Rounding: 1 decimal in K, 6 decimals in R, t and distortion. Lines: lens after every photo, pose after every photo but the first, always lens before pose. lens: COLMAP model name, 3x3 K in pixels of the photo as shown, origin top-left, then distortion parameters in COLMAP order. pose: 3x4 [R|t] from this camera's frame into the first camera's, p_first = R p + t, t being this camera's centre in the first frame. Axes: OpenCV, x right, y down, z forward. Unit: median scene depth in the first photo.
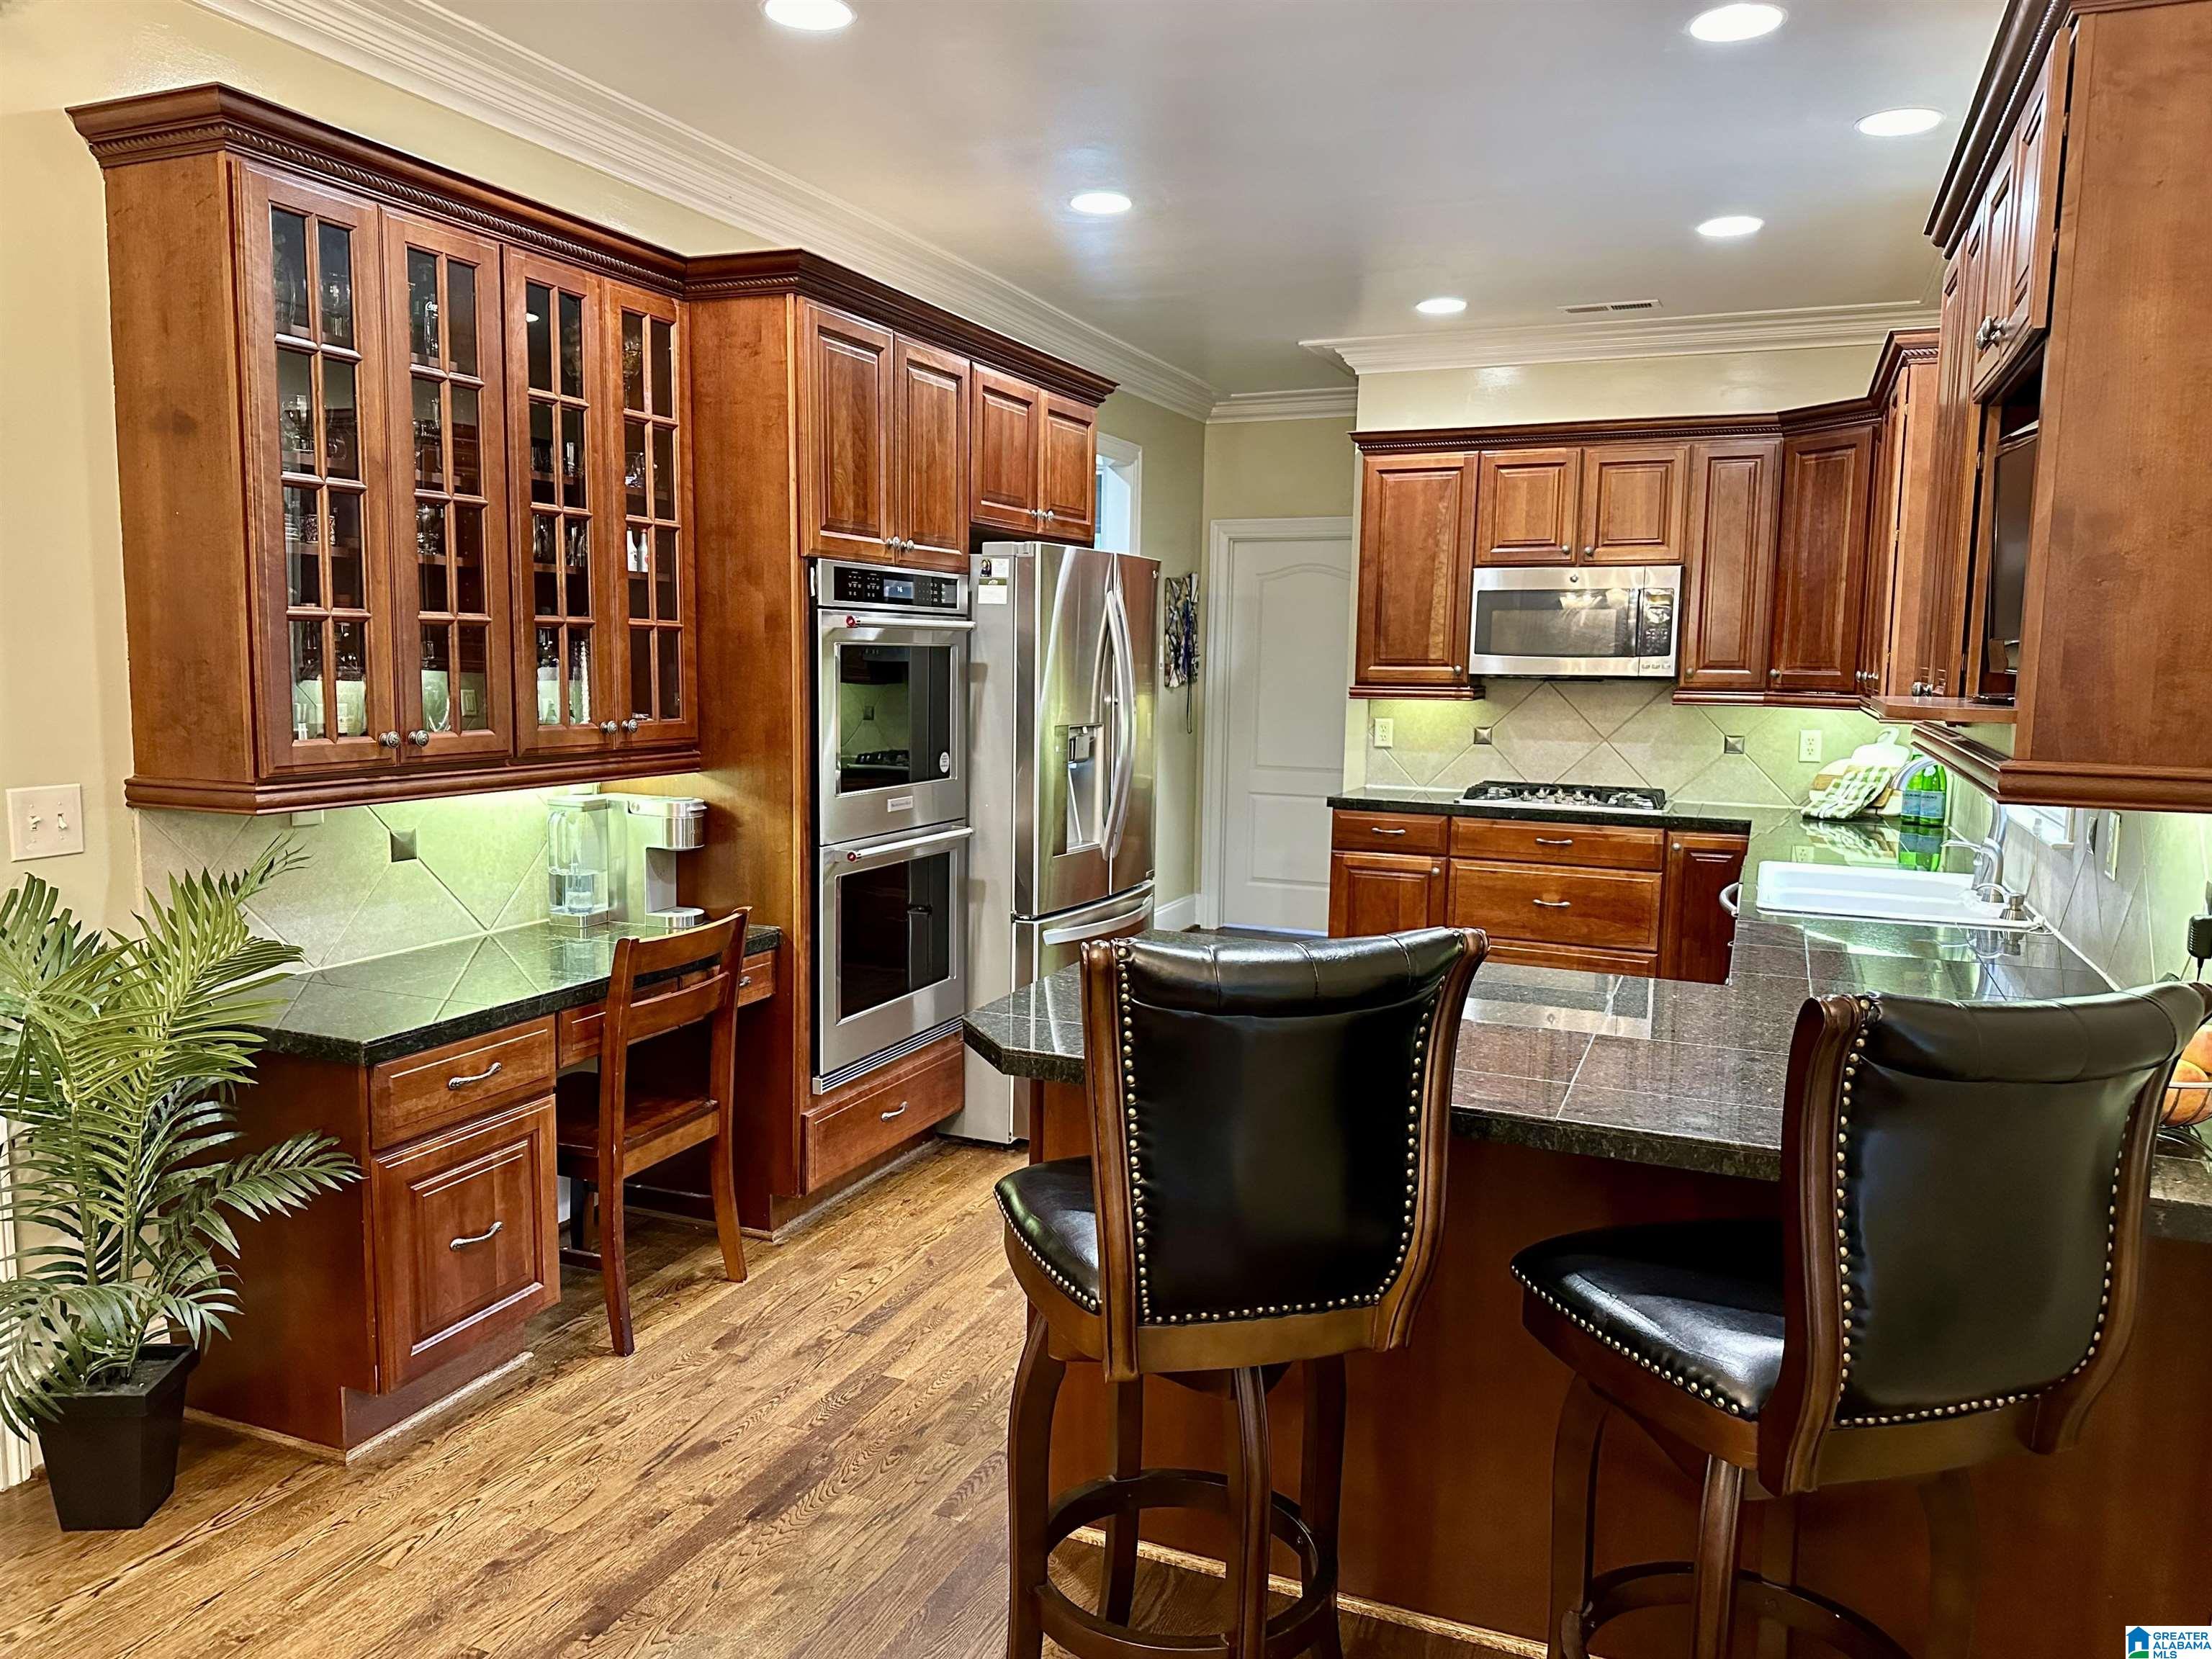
lens RADIAL K [[1507.5, 0, 1106.2], [0, 1507.5, 838.8], [0, 0, 1]] dist [0.004879, -0.005802]
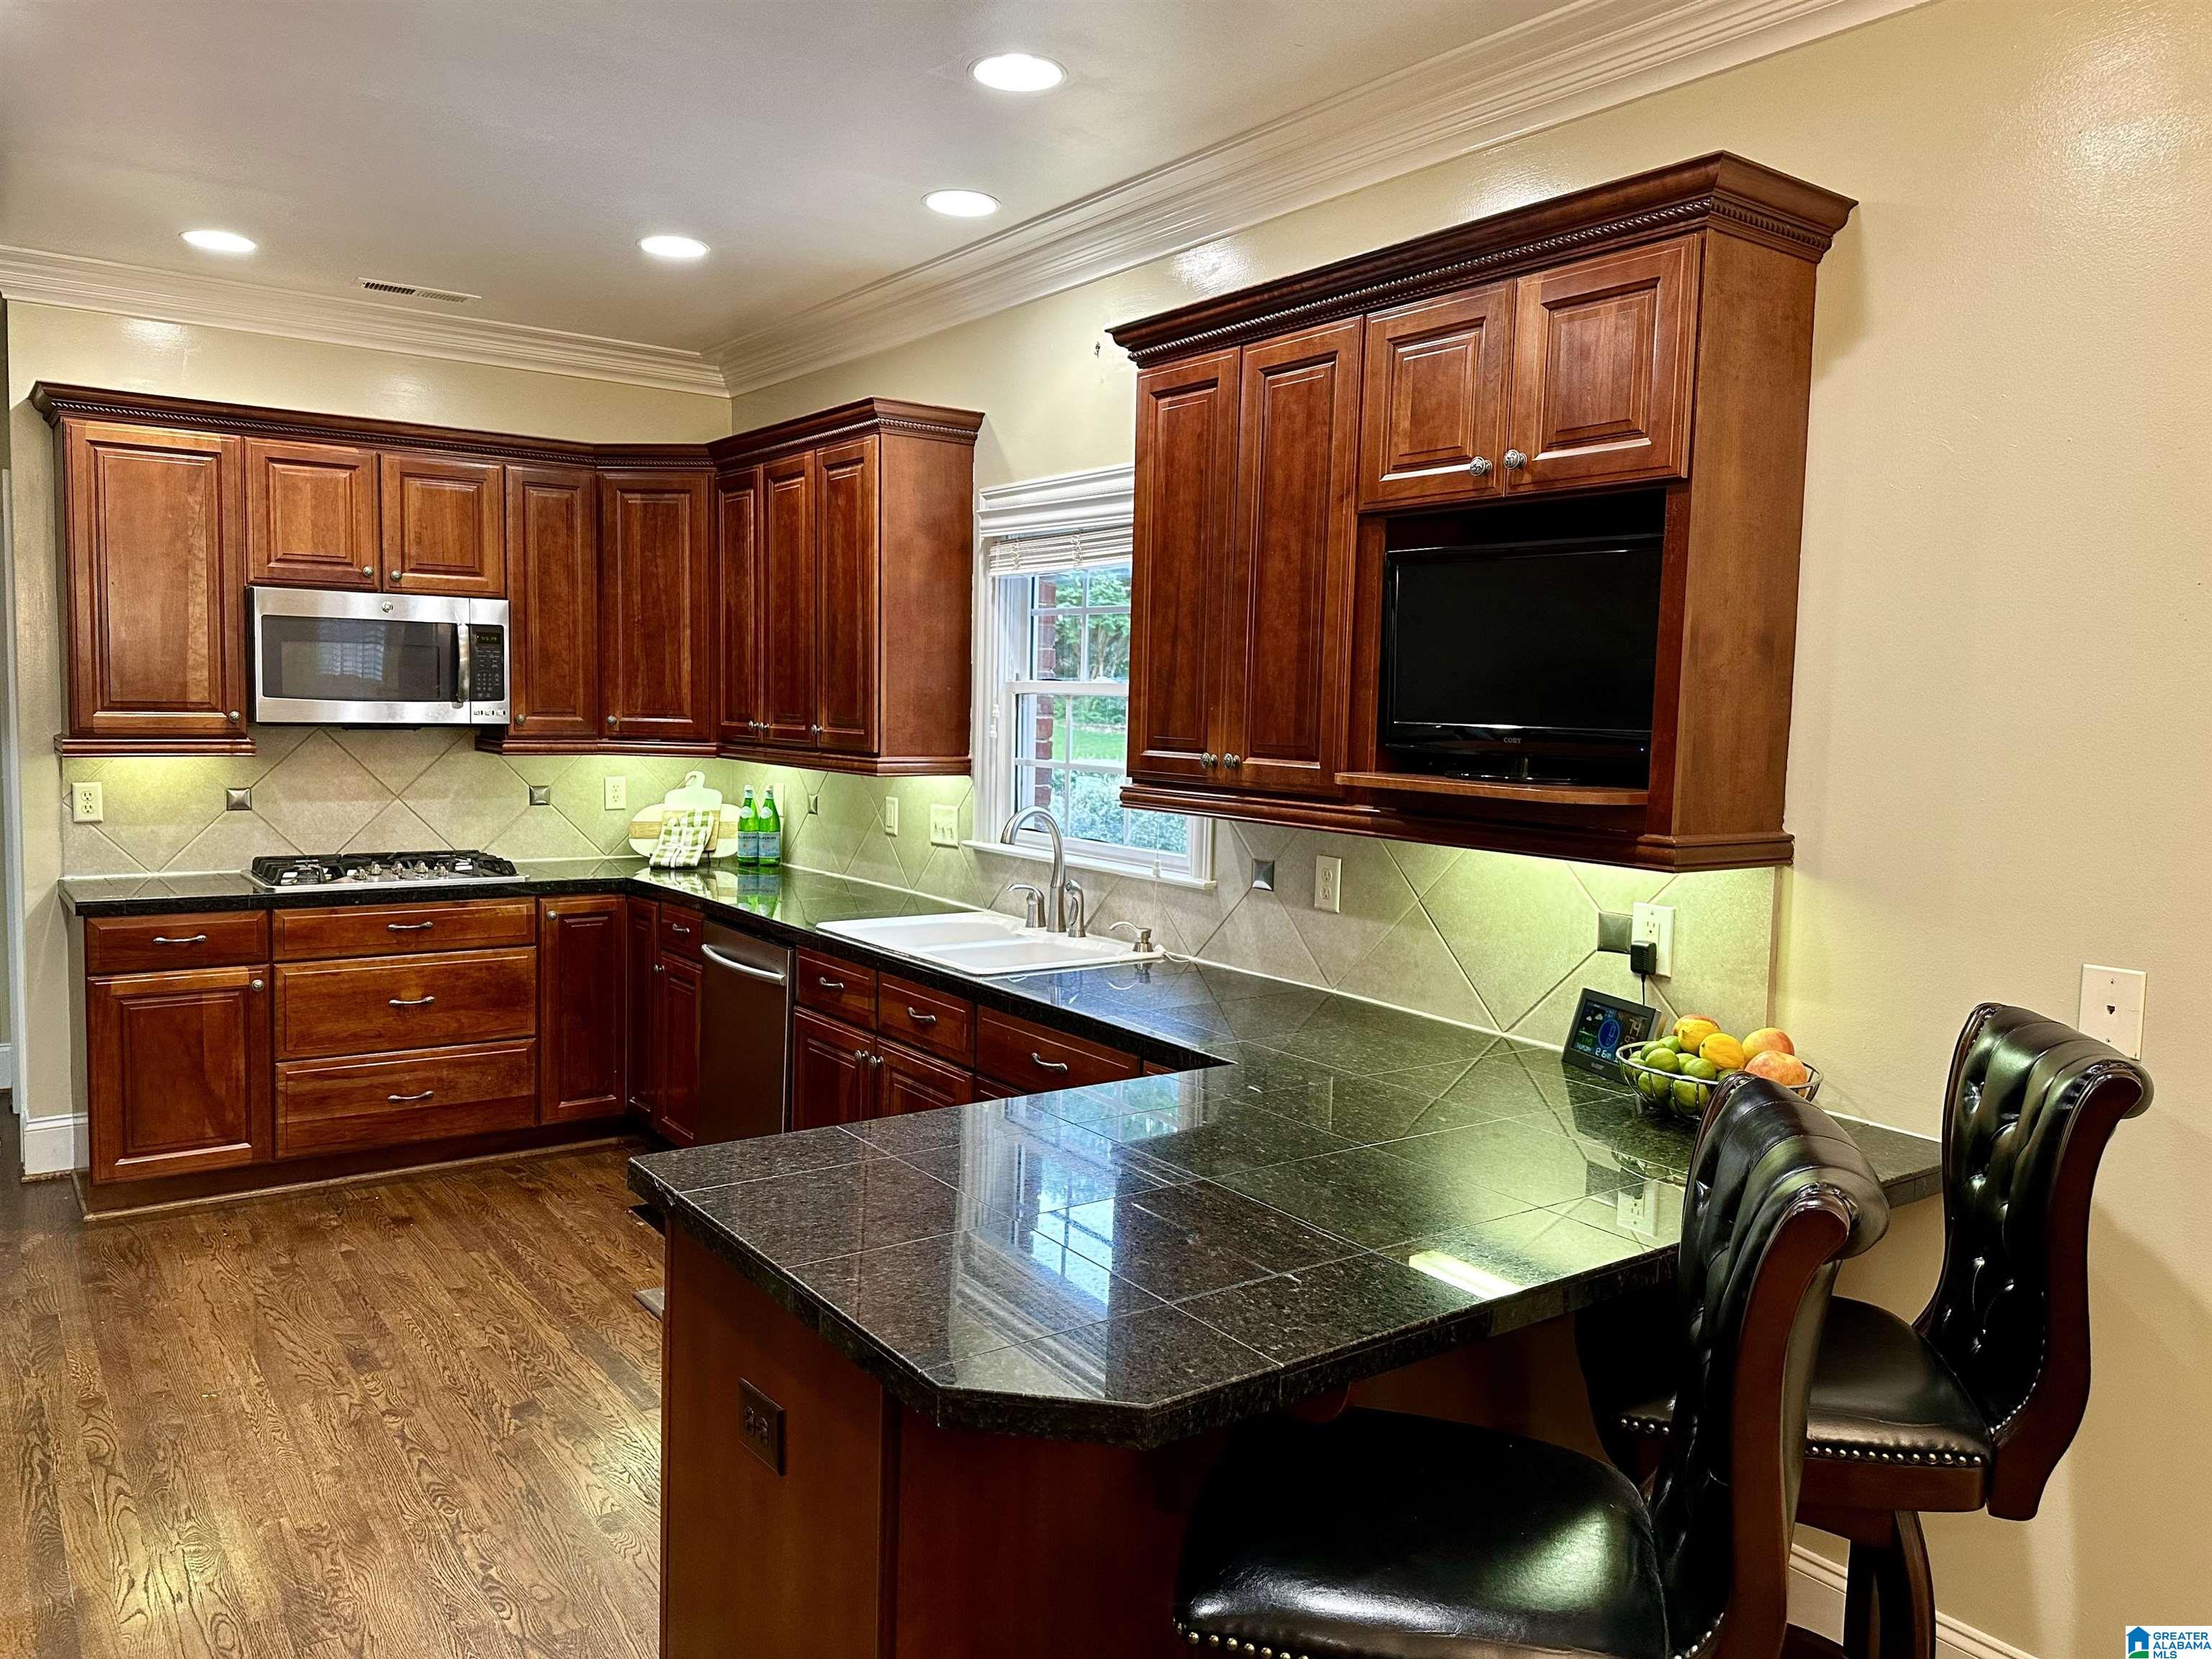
lens RADIAL K [[1507.5, 0, 1113.4], [0, 1507.5, 806.1], [0, 0, 1]] dist [0.004879, -0.005802]
pose [[0.510611, -0.058420, 0.857825, -0.203399], [0.087792, 0.996017, 0.015574, -0.040987], [-0.855318, 0.067357, 0.513707, 0.236700]]
